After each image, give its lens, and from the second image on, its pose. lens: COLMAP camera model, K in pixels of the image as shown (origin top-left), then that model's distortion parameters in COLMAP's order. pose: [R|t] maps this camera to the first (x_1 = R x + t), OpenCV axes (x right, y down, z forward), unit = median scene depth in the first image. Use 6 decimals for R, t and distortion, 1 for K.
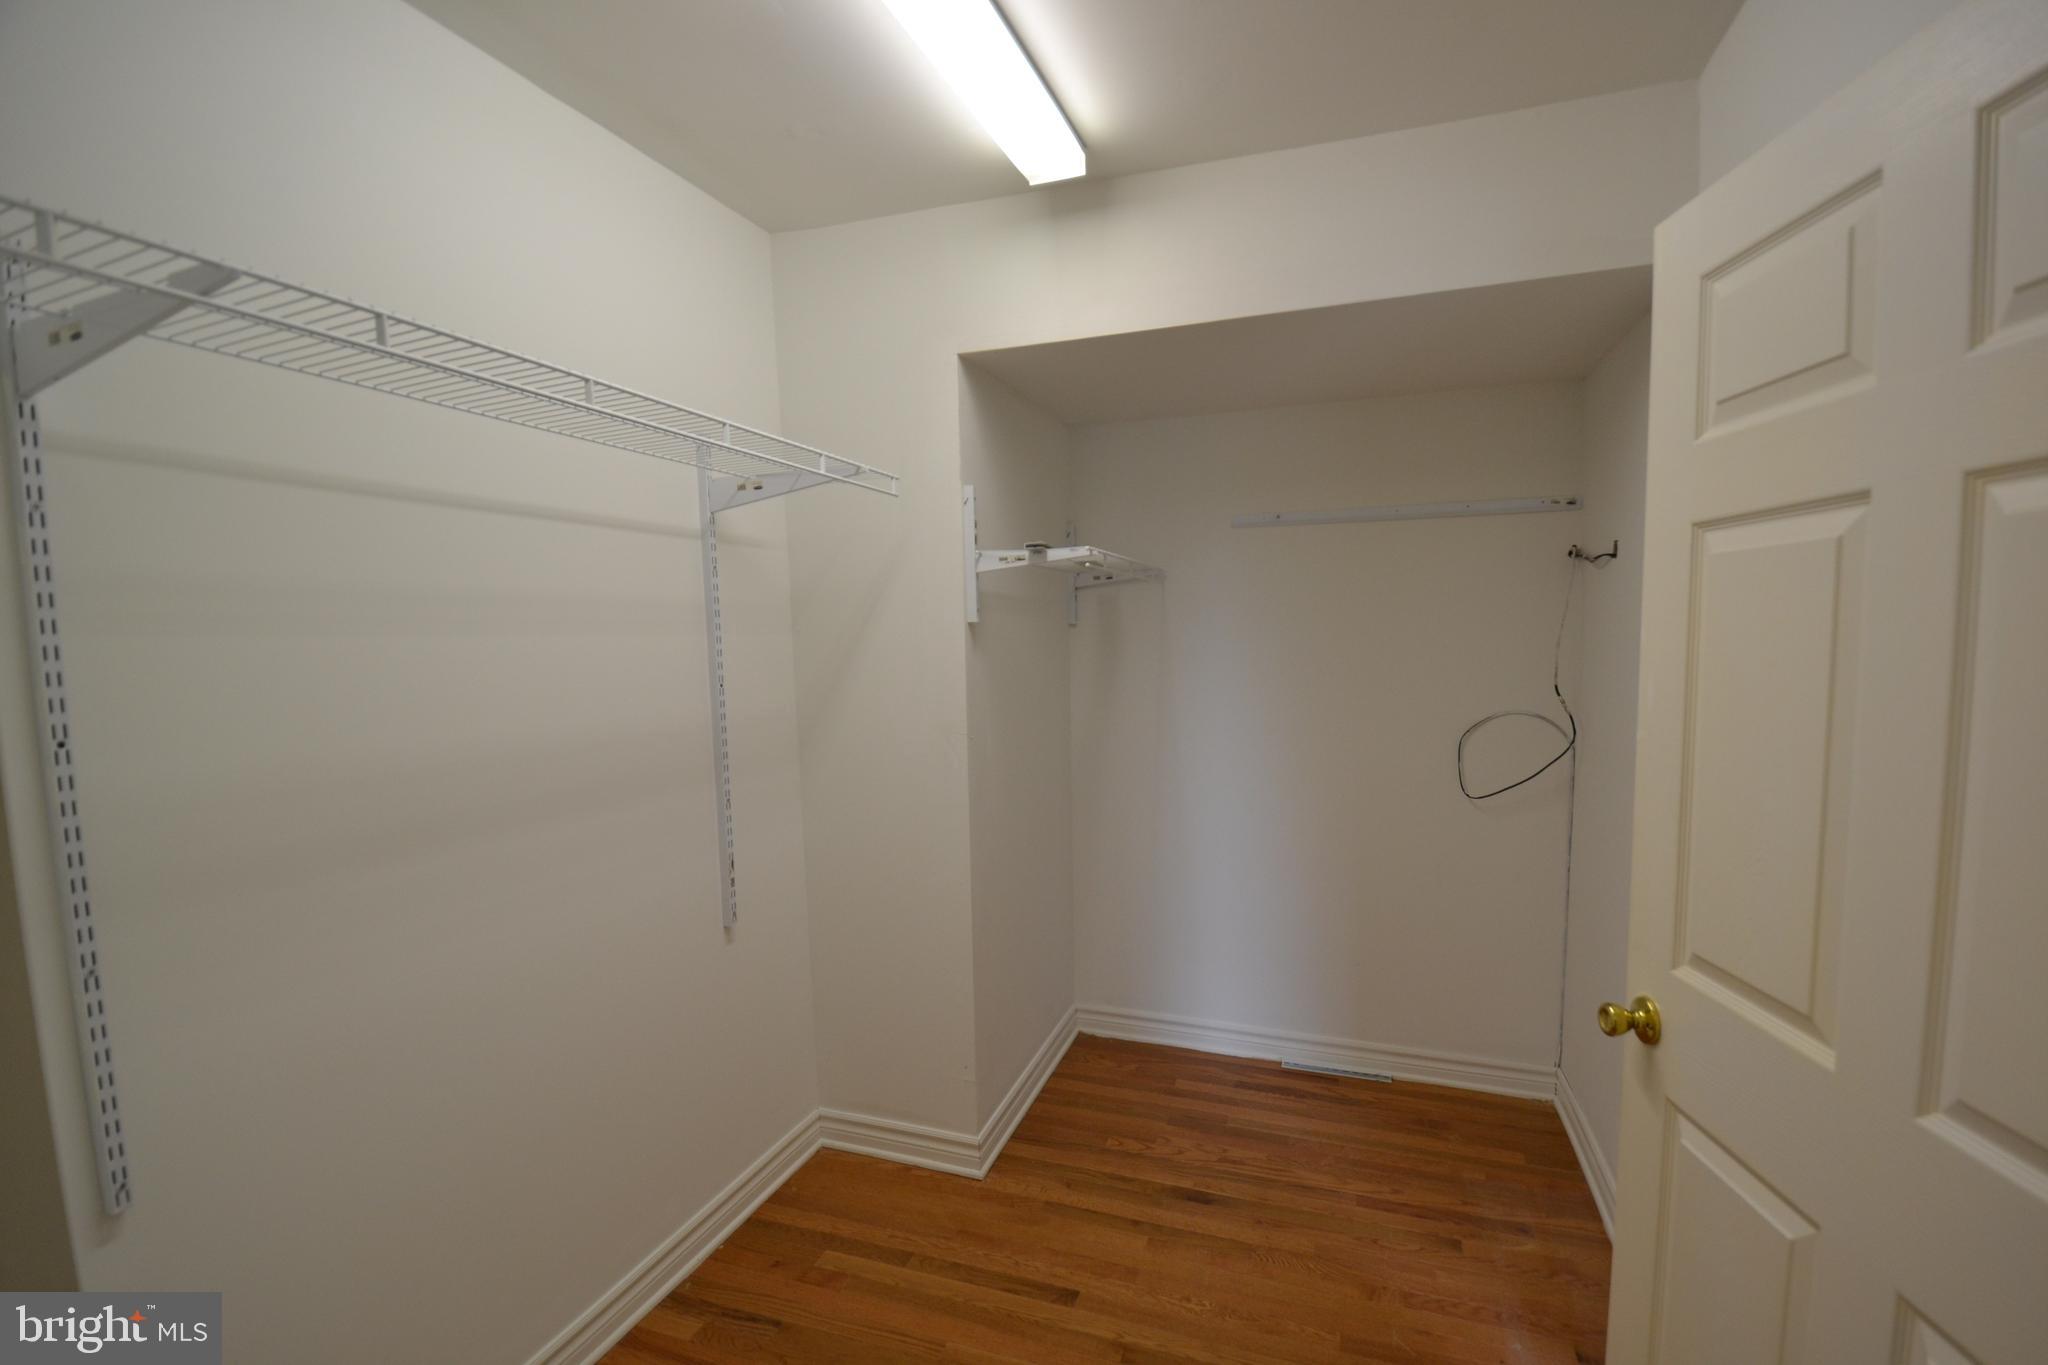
lens RADIAL K [[901.1, 0, 1031.4], [0, 901.1, 718.0], [0, 0, 1]] dist [0.013184, -0.021475]
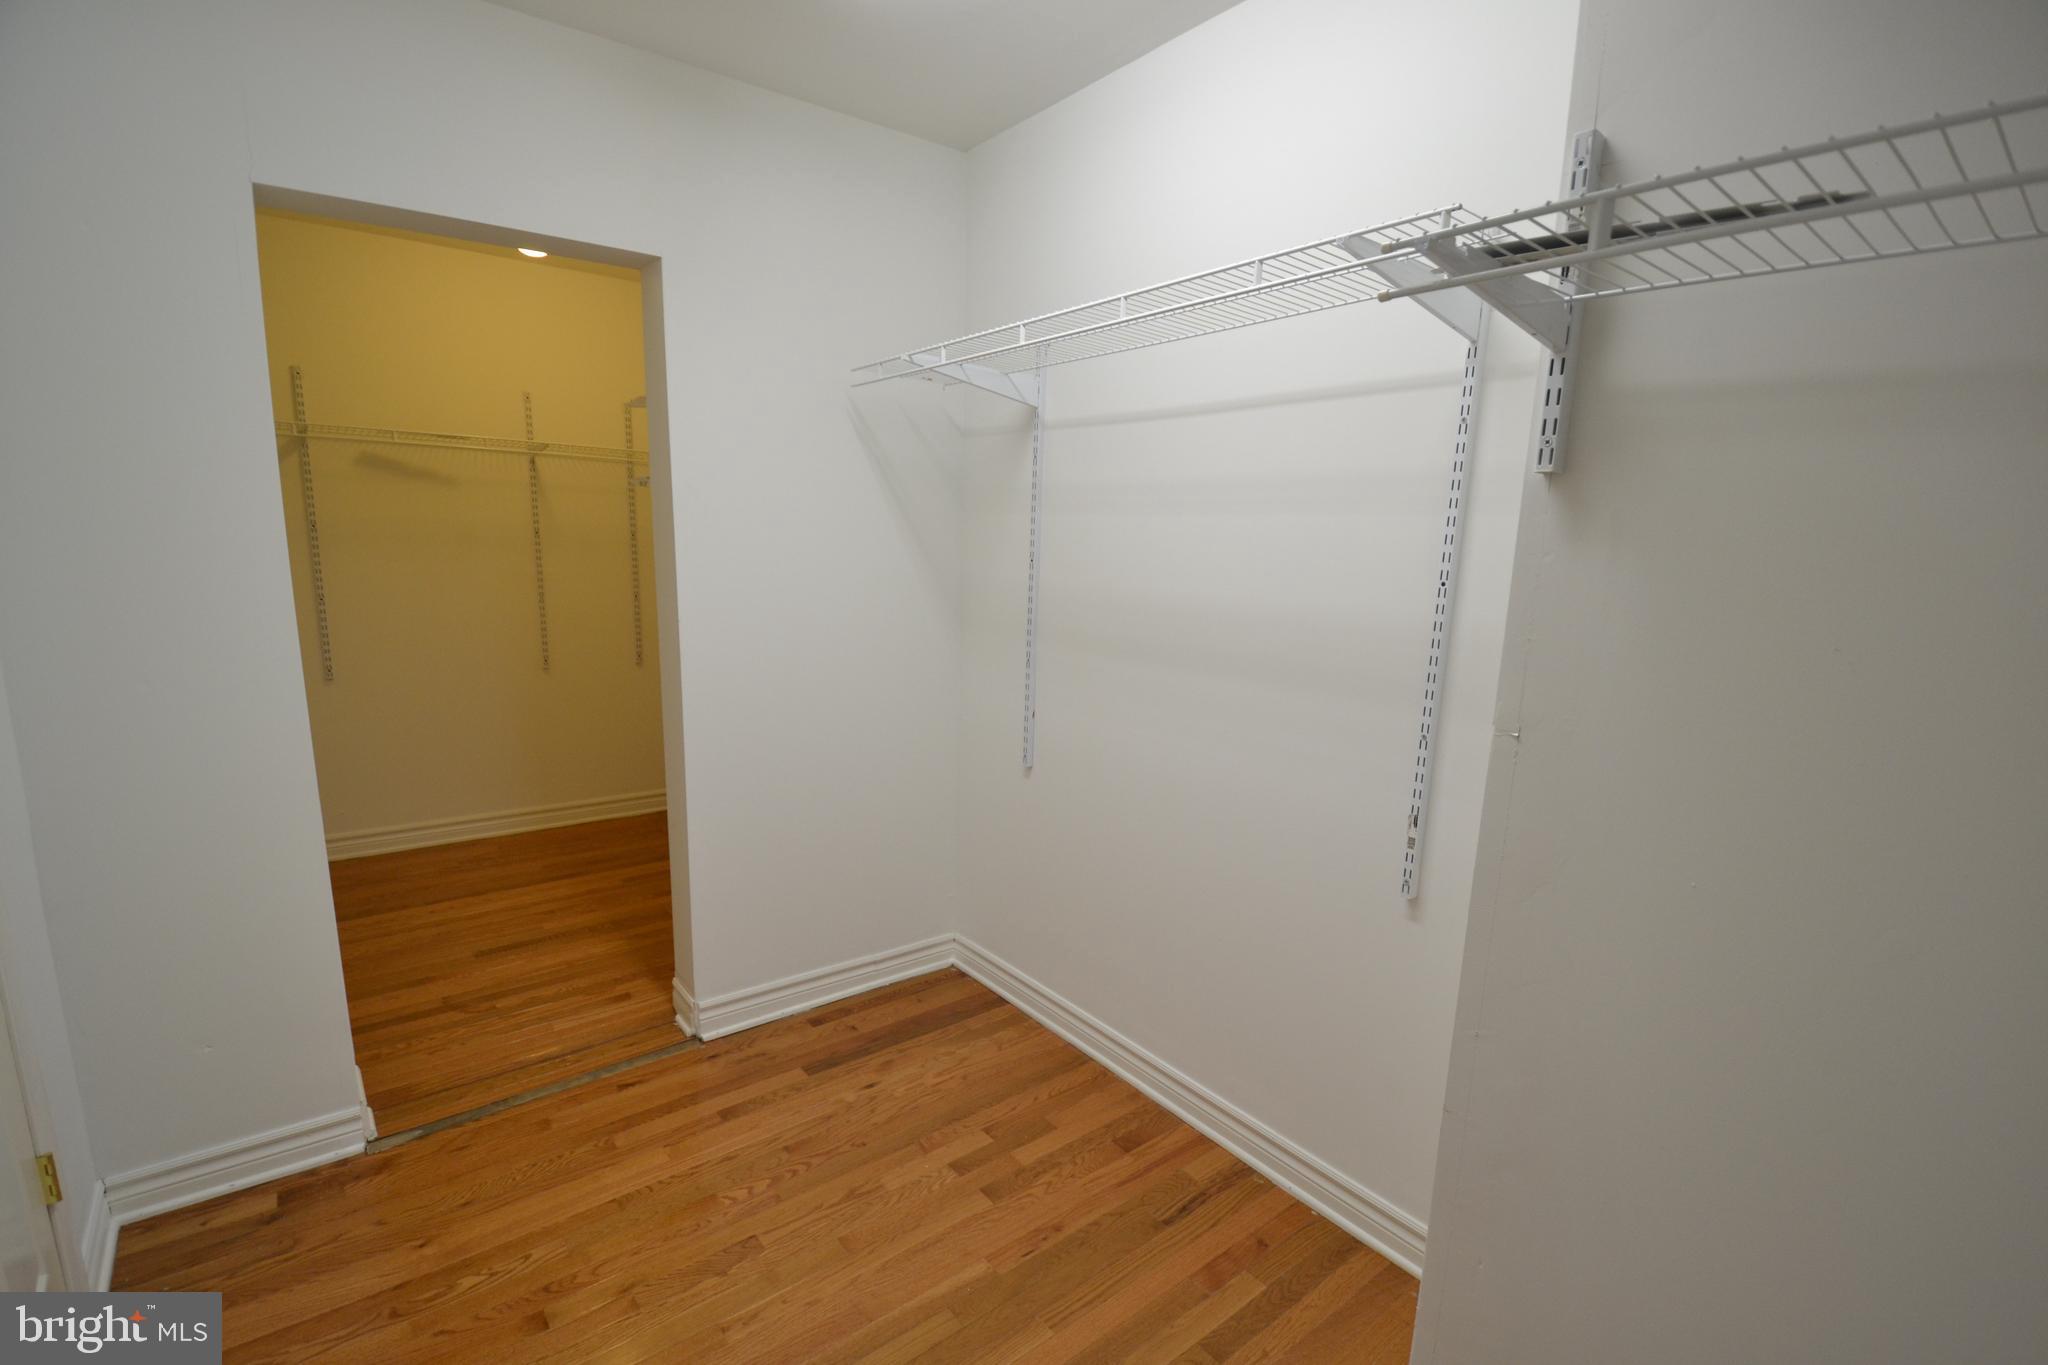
lens RADIAL K [[901.1, 0, 1031.4], [0, 901.1, 718.0], [0, 0, 1]] dist [0.013184, -0.021475]
pose [[-0.527692, 0.173107, -0.831610, 0.509752], [-0.092871, 0.961388, 0.259052, -0.100847], [0.844344, 0.213932, -0.491240, 1.205800]]
